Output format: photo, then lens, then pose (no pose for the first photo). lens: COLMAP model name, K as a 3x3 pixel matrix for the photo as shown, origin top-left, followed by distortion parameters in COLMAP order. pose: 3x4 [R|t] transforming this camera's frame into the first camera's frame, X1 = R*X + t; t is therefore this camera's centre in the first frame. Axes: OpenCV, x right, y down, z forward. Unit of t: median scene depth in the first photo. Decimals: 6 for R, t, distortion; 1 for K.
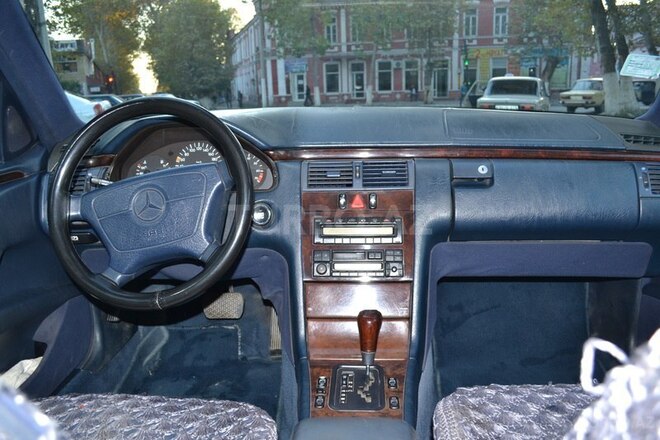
lens RADIAL K [[508.1, 0, 332.9], [0, 508.1, 225.9], [0, 0, 1]] dist [-0.079288, 0.019709]
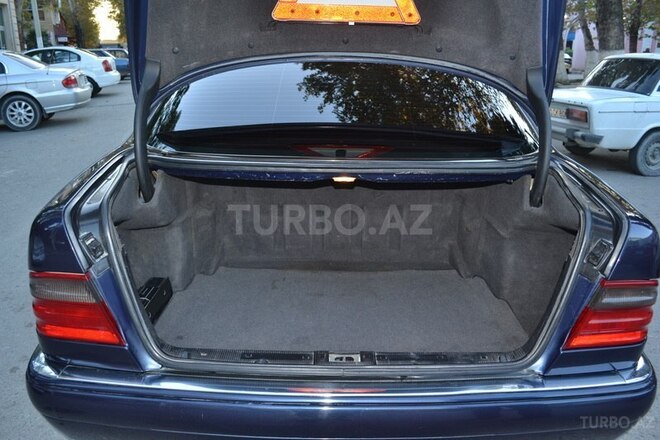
lens RADIAL K [[508.1, 0, 332.2], [0, 508.1, 220.6], [0, 0, 1]] dist [-0.079288, 0.019709]
pose [[0.997119, 0.016674, 0.073996, -0.005368], [-0.021821, 0.997358, 0.069294, 0.012845], [-0.072645, -0.070709, 0.994848, -0.072657]]
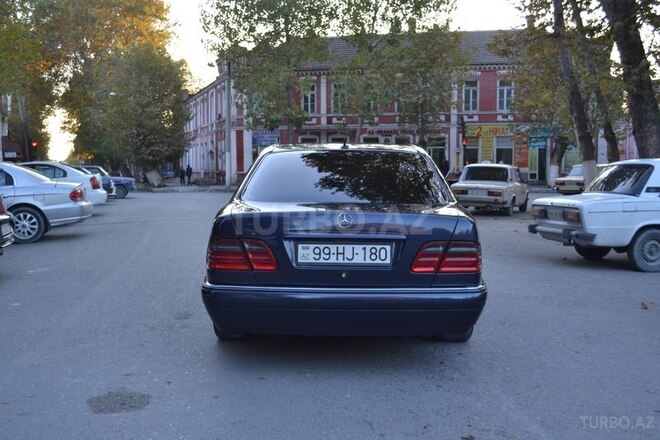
lens RADIAL K [[704.0, 0, 329.2], [0, 704.0, 218.3], [0, 0, 1]] dist [-0.019013, 0.000000]
pose [[0.998913, 0.028949, 0.036526, -0.007724], [-0.021603, 0.982024, -0.187518, 0.033971], [-0.041298, 0.186525, 0.981582, -0.143405]]
